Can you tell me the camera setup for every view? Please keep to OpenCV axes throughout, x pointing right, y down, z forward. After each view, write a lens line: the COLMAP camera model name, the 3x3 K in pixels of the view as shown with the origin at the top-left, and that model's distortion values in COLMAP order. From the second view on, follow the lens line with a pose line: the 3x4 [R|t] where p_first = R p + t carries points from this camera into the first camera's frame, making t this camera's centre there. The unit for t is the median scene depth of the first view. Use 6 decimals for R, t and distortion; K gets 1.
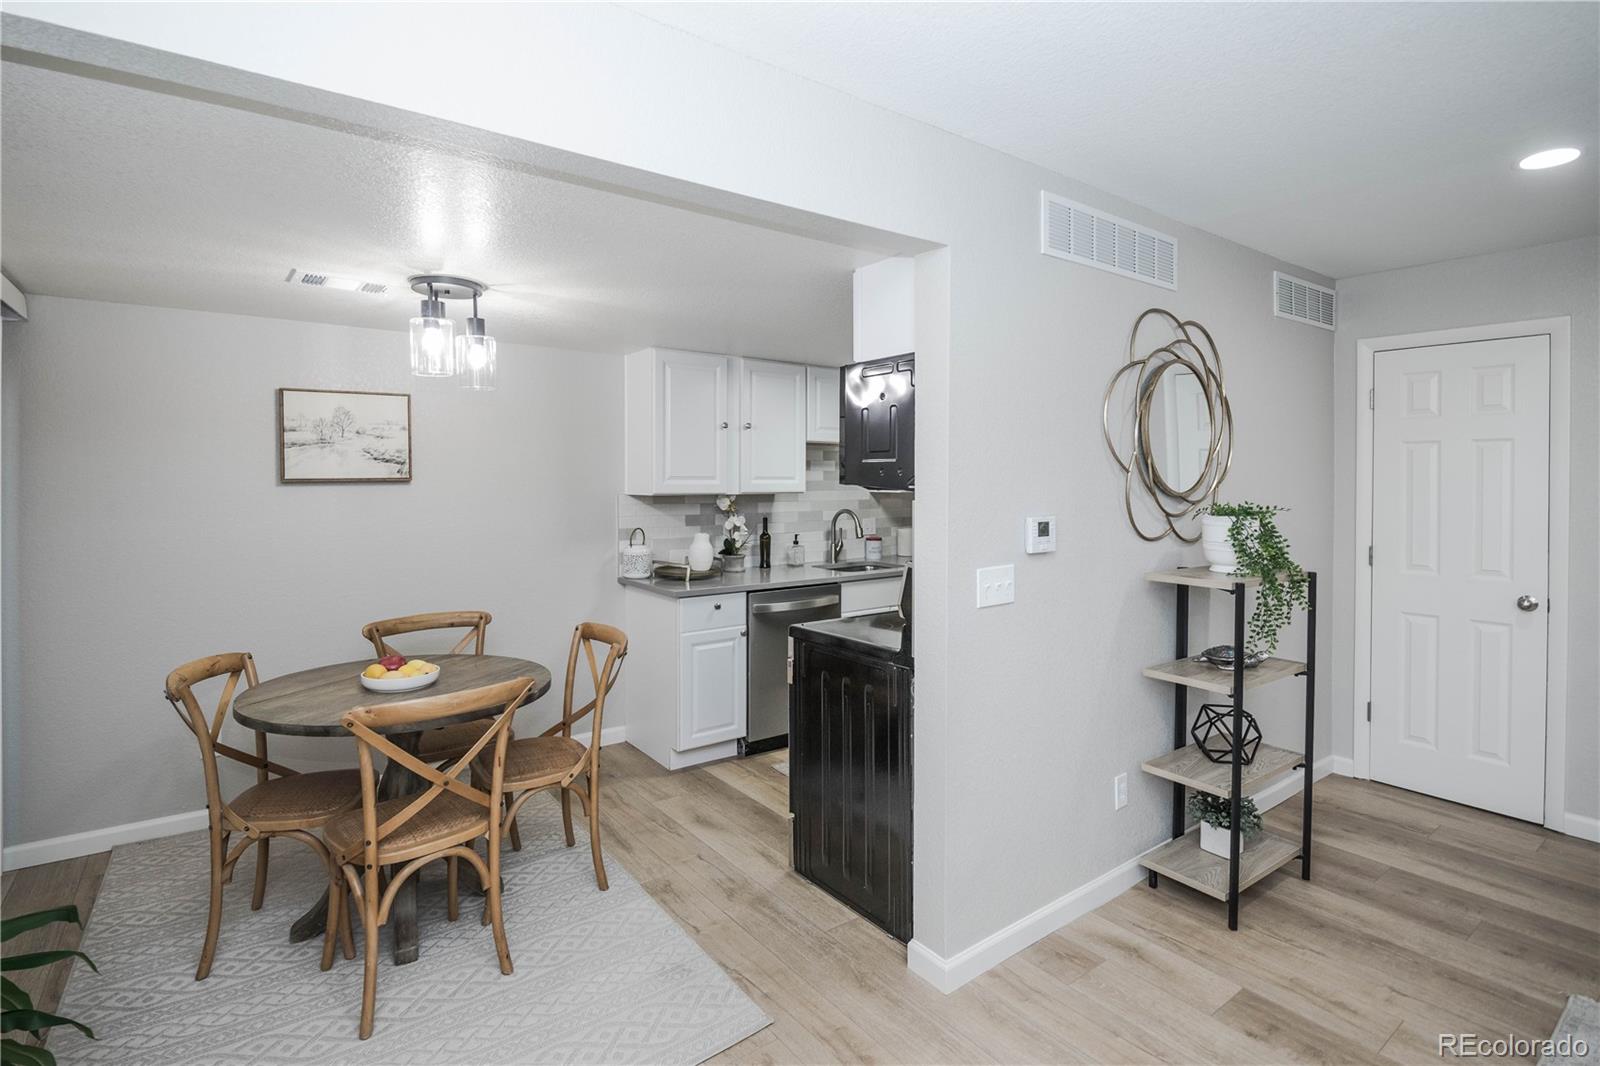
lens RADIAL K [[766.7, 0, 804.4], [0, 766.7, 489.0], [0, 0, 1]] dist [0.006463, -0.007567]
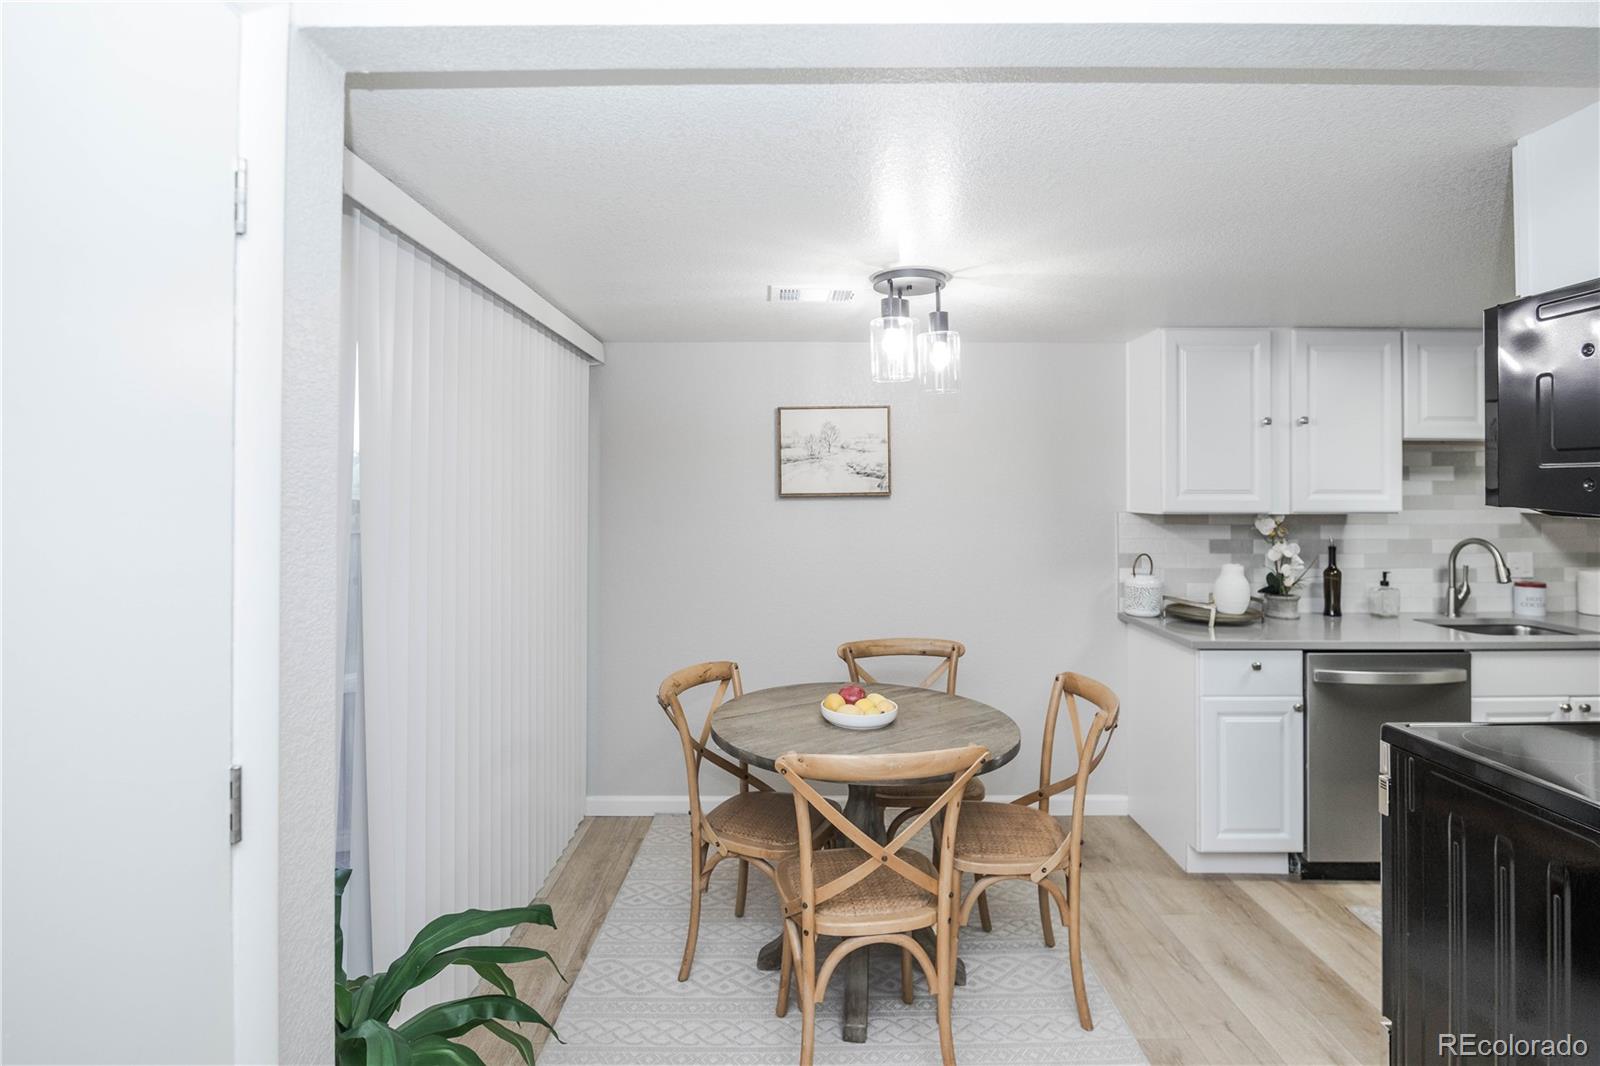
lens RADIAL K [[766.7, 0, 817.5], [0, 766.7, 483.2], [0, 0, 1]] dist [0.006463, -0.007567]
pose [[0.804159, -0.005667, -0.594387, -0.014793], [-0.006420, 0.999813, -0.018218, -0.008125], [0.594380, 0.018467, 0.803973, 0.175115]]
